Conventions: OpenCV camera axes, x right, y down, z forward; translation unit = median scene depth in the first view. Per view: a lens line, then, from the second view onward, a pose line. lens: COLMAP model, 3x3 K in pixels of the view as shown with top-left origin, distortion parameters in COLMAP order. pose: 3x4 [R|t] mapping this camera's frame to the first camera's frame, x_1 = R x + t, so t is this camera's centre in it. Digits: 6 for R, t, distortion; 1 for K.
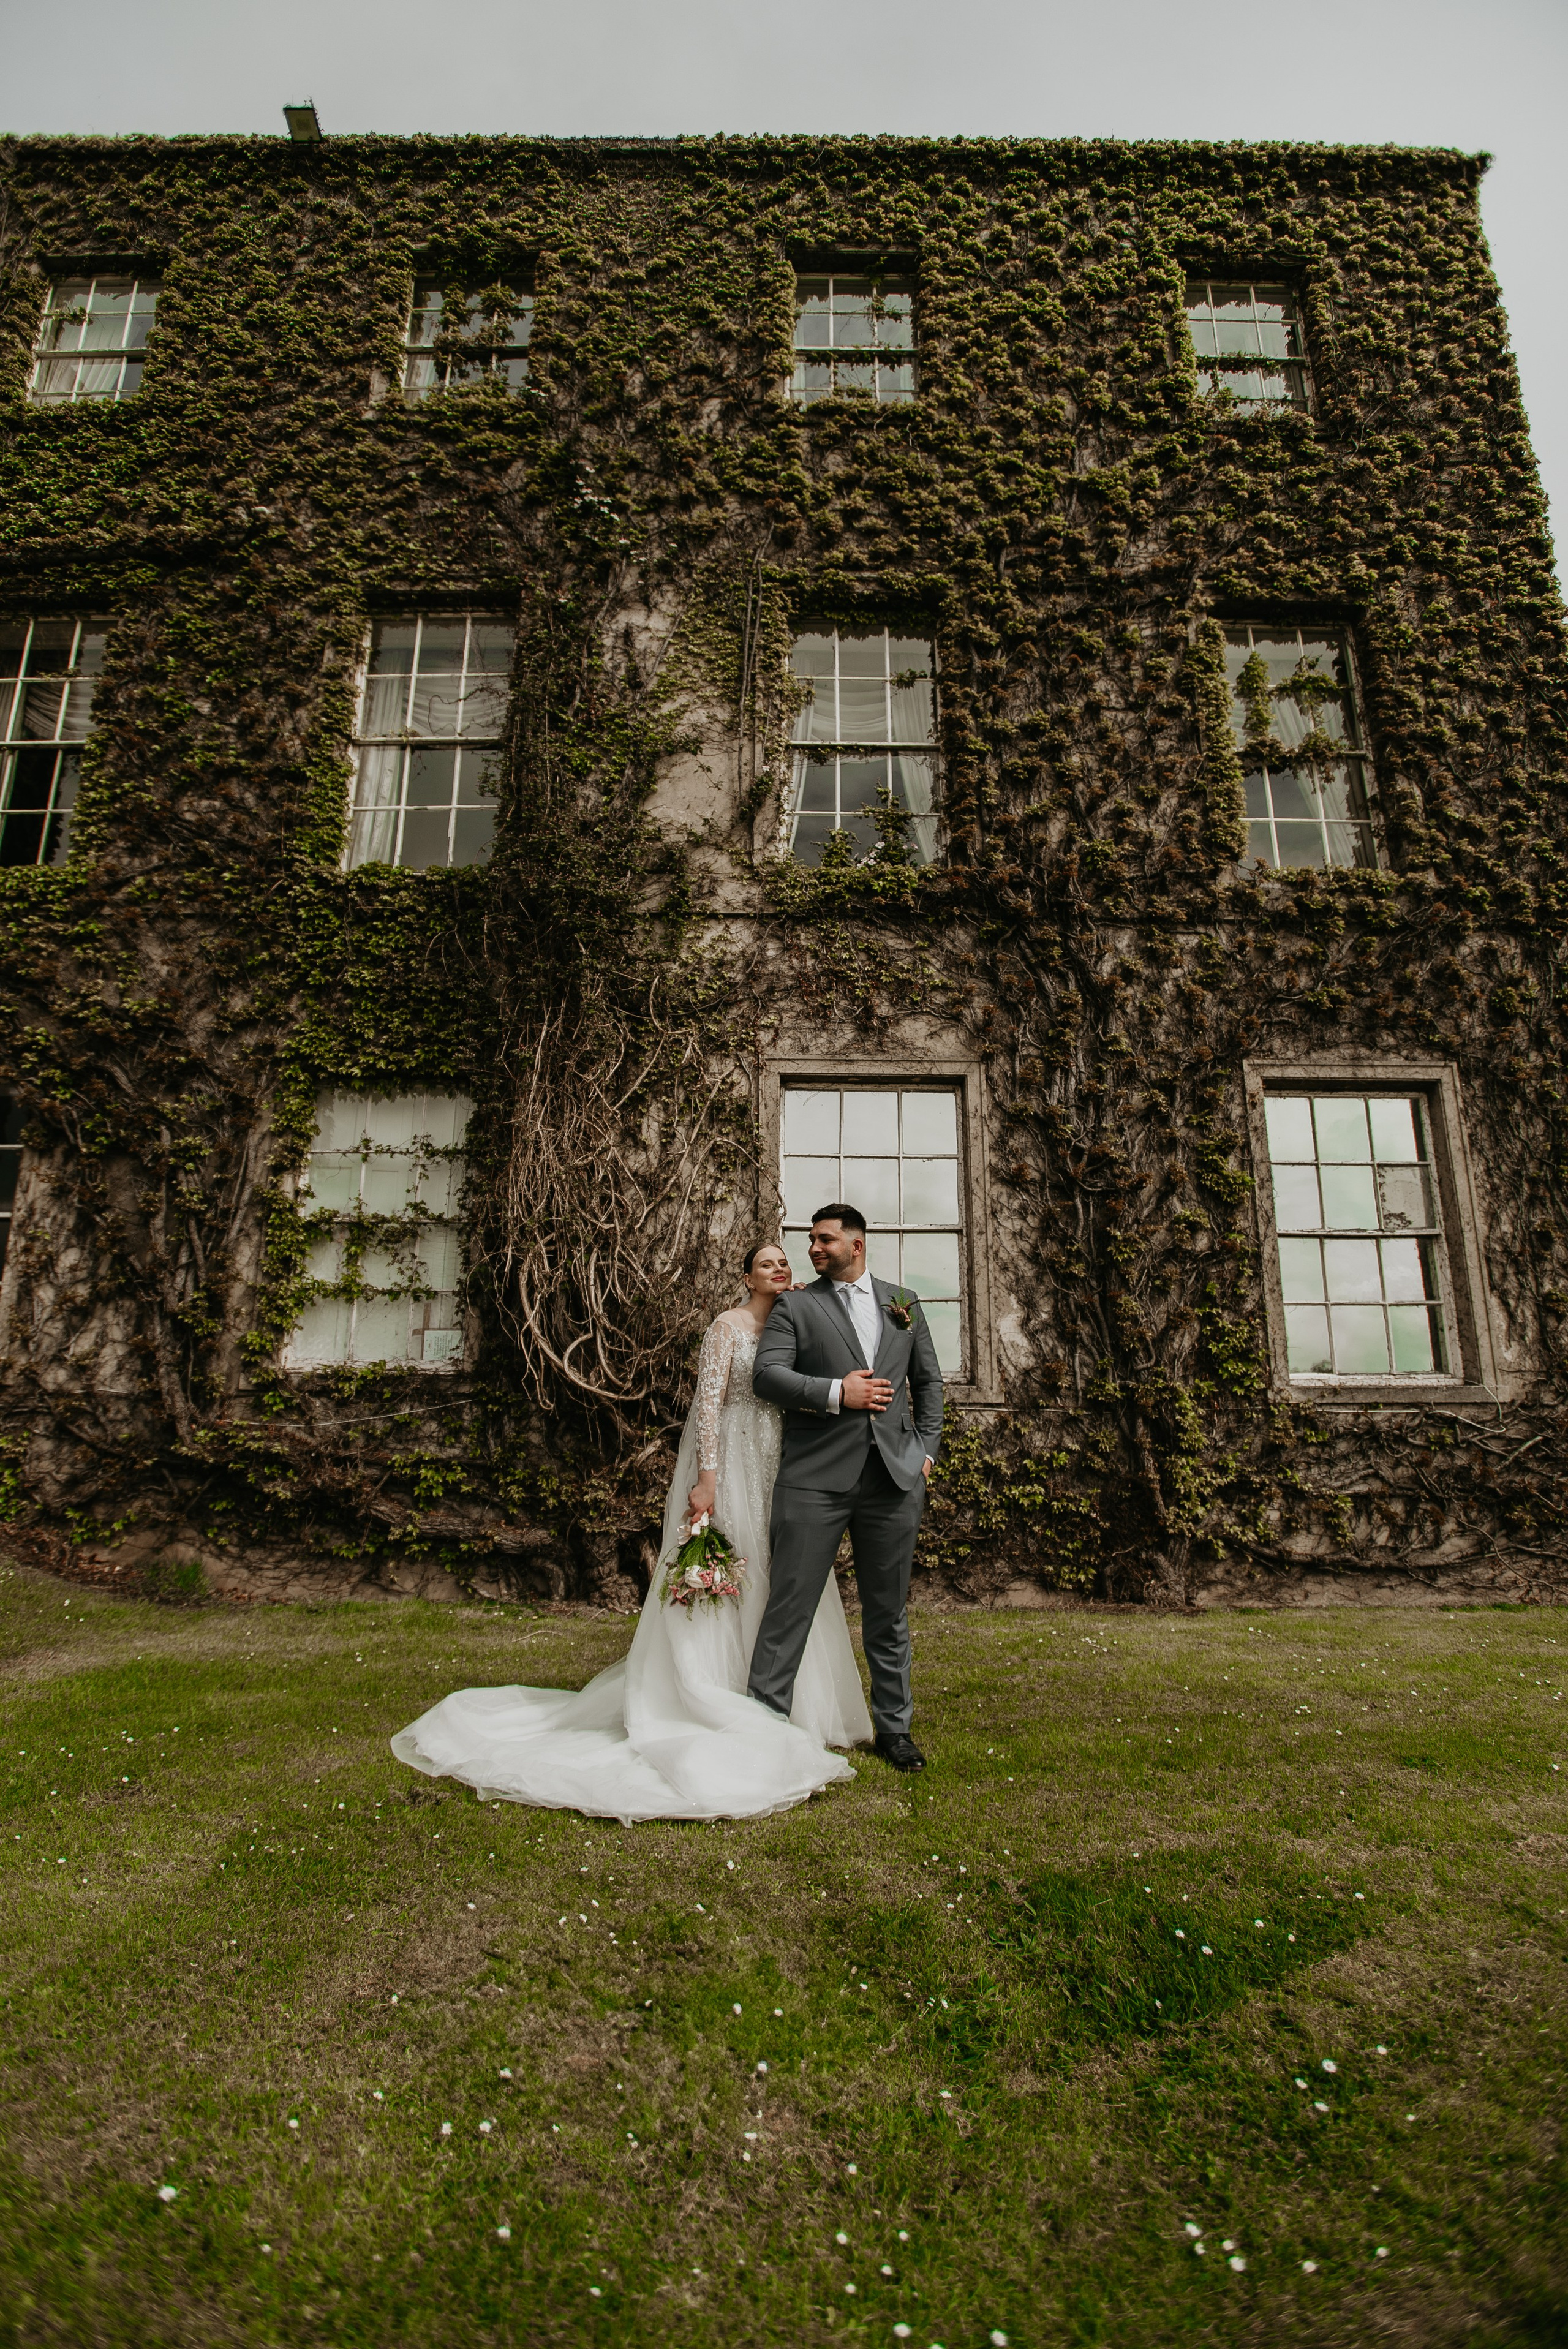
lens RADIAL K [[1119.3, 0, 780.2], [0, 1119.3, 1180.6], [0, 0, 1]] dist [-0.069830, 0.029971]
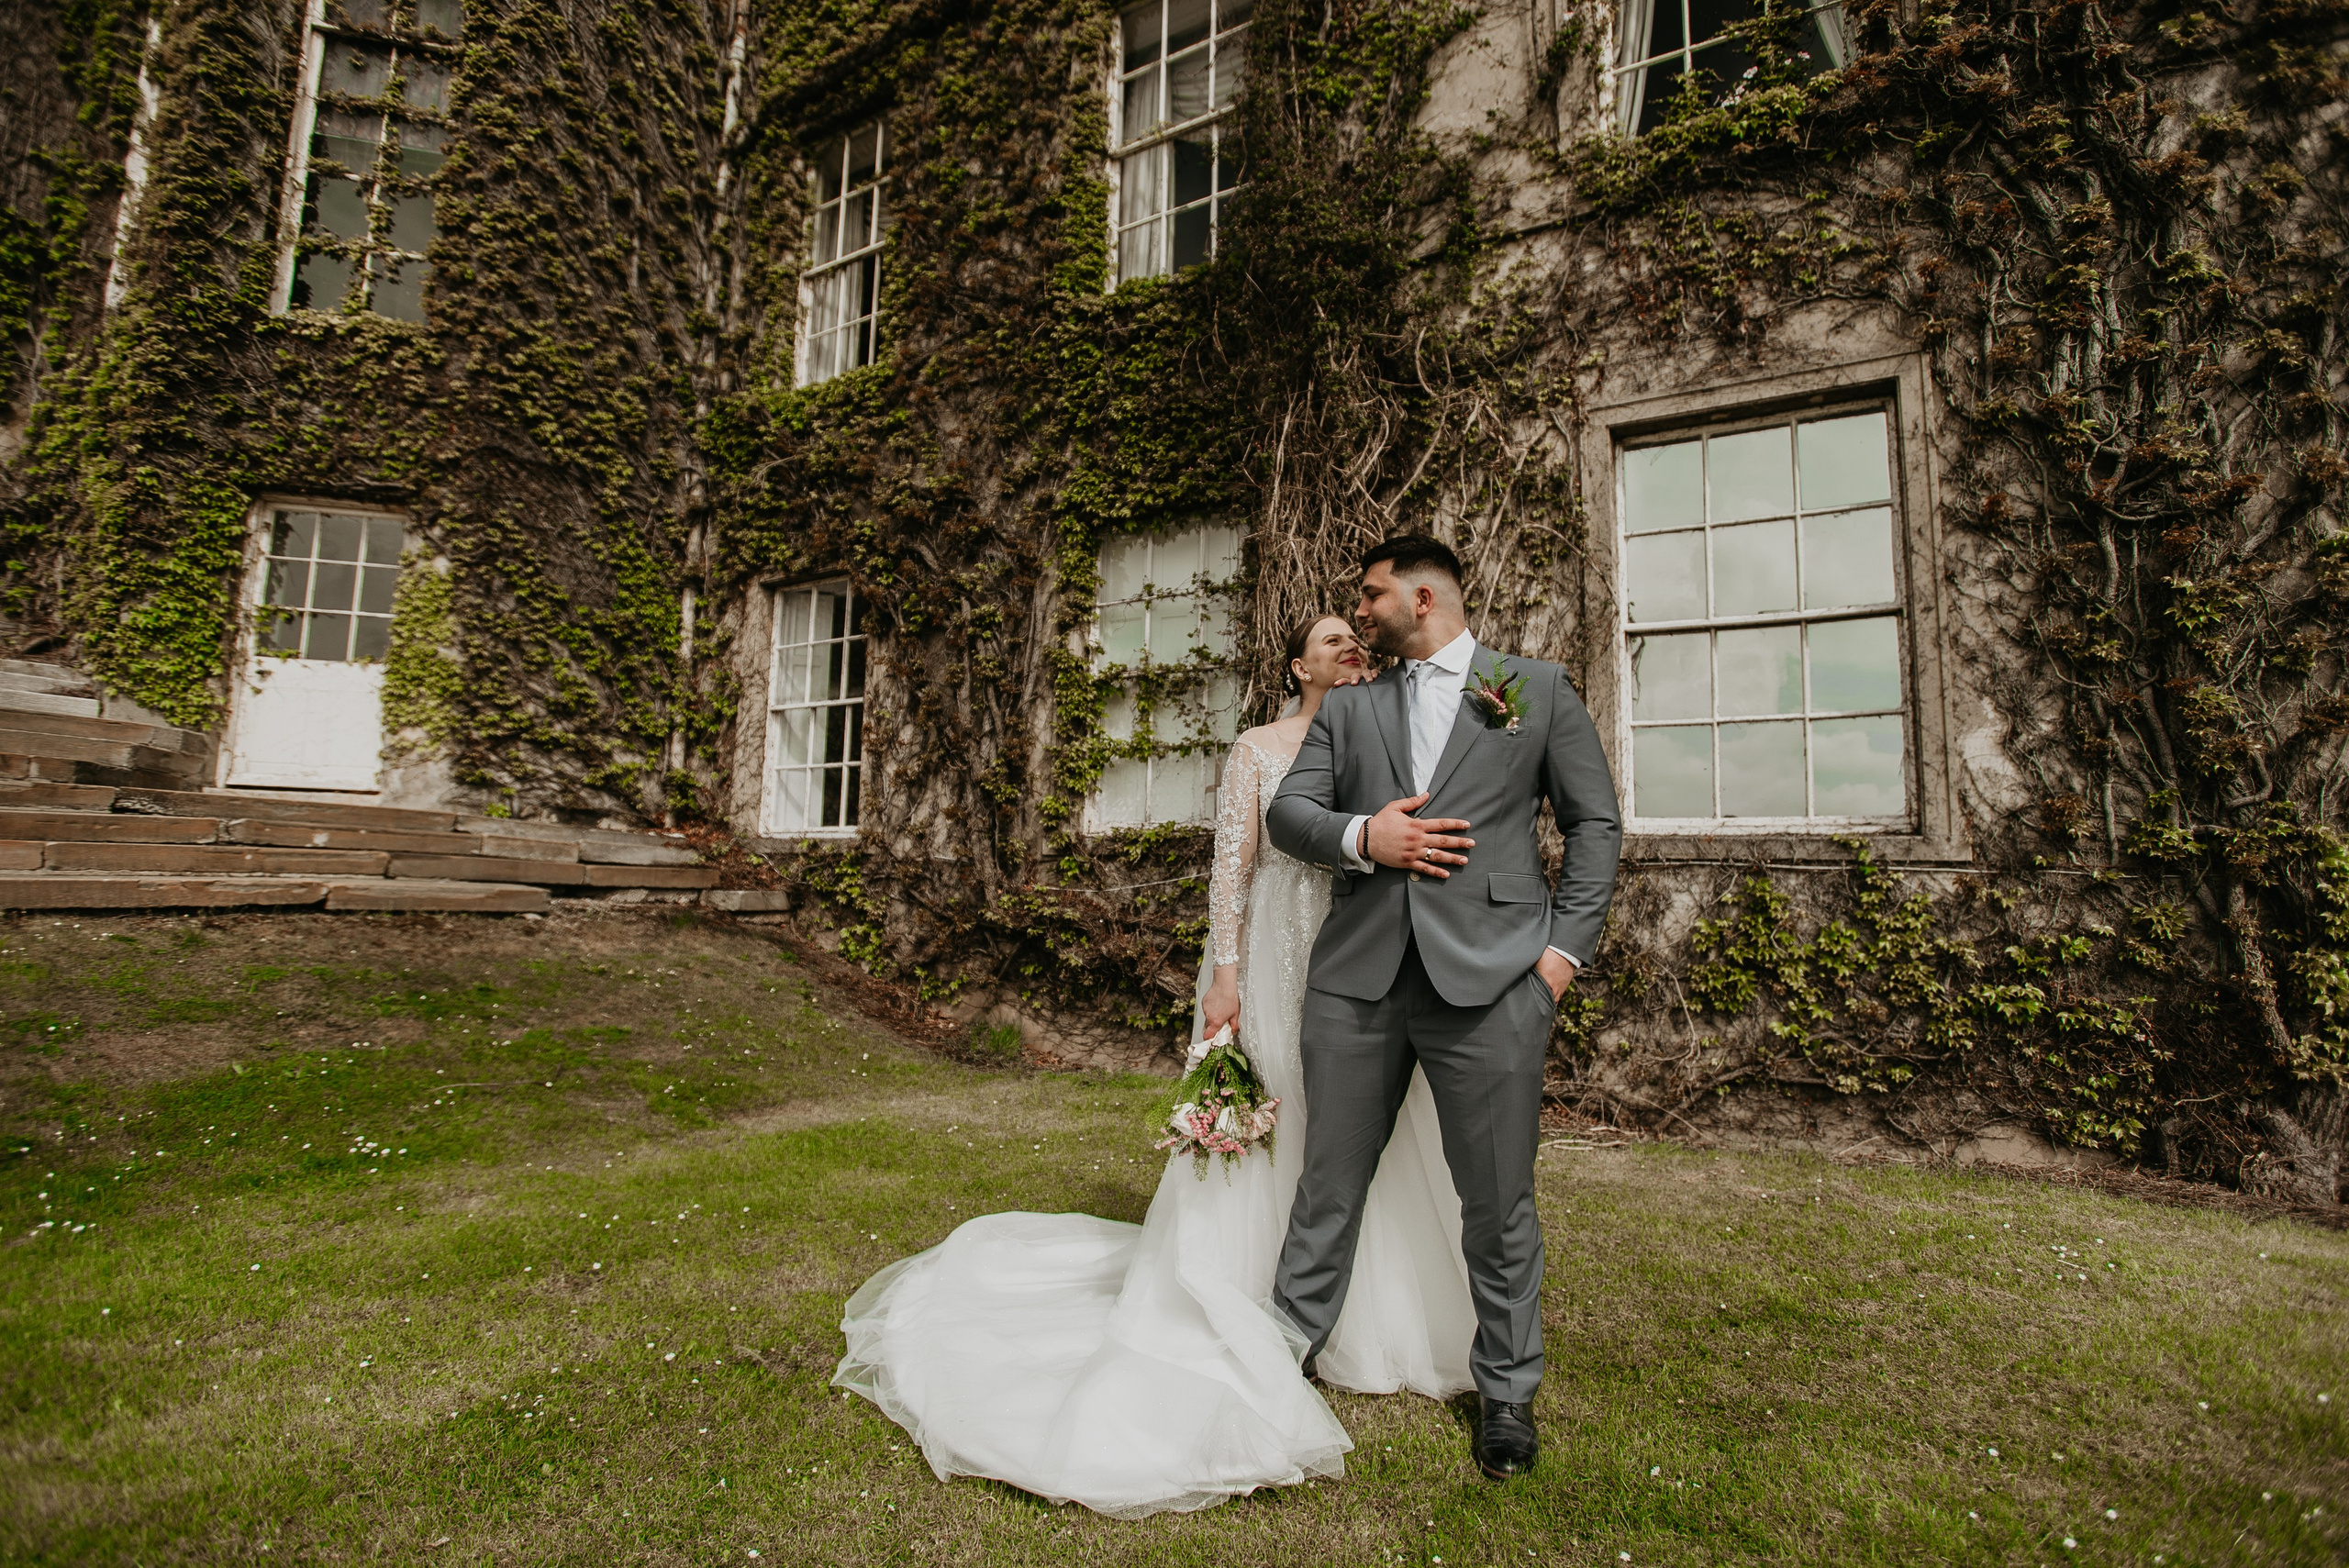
lens RADIAL K [[1131.9, 0, 1169.2], [0, 1131.9, 776.2], [0, 0, 1]] dist [-0.063936, 0.024805]
pose [[0.856479, -0.042080, -0.514463, 0.121822], [0.101825, 0.990860, 0.088473, 0.039694], [0.506038, -0.128161, 0.852936, 0.189575]]
